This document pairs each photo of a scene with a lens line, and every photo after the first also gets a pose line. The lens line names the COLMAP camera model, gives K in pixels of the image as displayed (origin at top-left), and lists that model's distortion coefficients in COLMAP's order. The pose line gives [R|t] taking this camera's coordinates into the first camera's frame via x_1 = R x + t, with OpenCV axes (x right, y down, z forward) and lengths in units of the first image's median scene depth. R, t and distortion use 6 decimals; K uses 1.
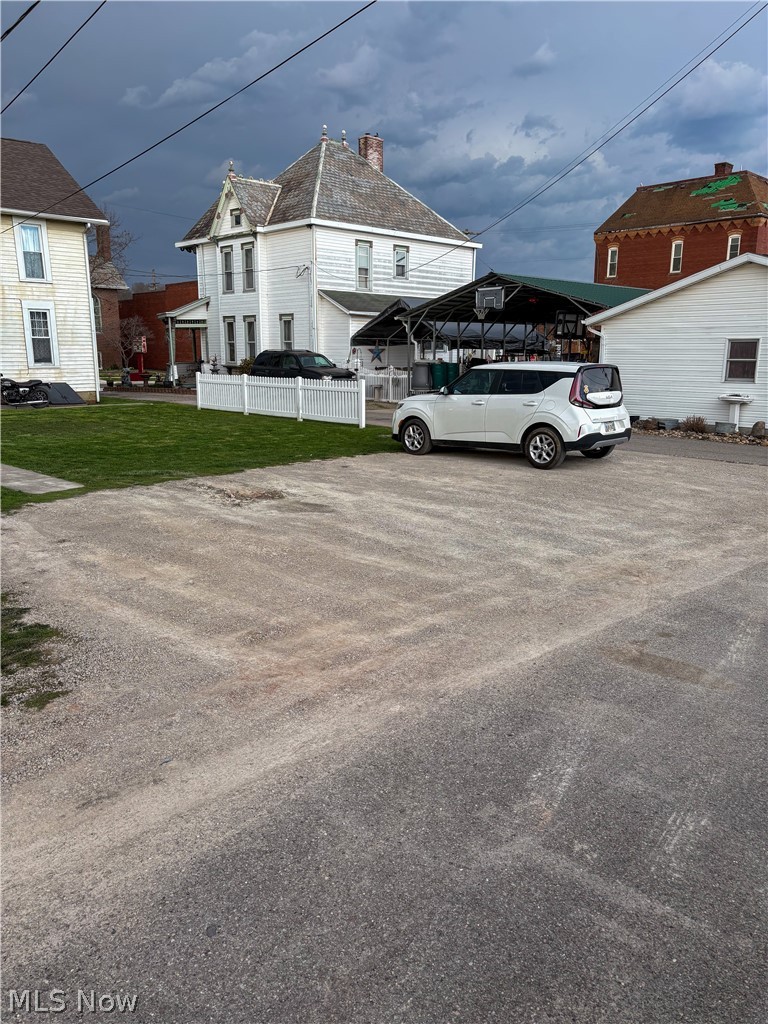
lens RADIAL K [[767.6, 0, 384.0], [0, 767.6, 512.0], [0, 0, 1]] dist [0.024080, 0.000245]
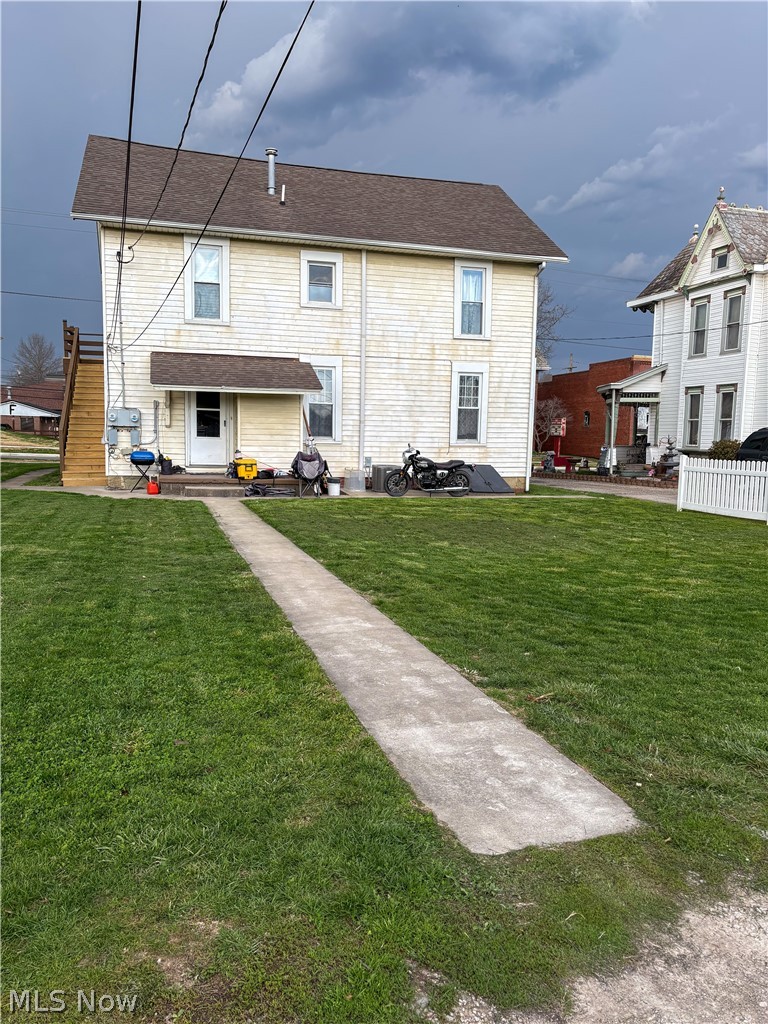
lens RADIAL K [[786.8, 0, 384.0], [0, 786.8, 512.0], [0, 0, 1]] dist [0.074359, -0.003374]
pose [[0.878184, 0.065002, -0.473885, -0.093023], [-0.118151, 0.989502, -0.083225, -0.030540], [0.463501, 0.129077, 0.876645, 0.188525]]
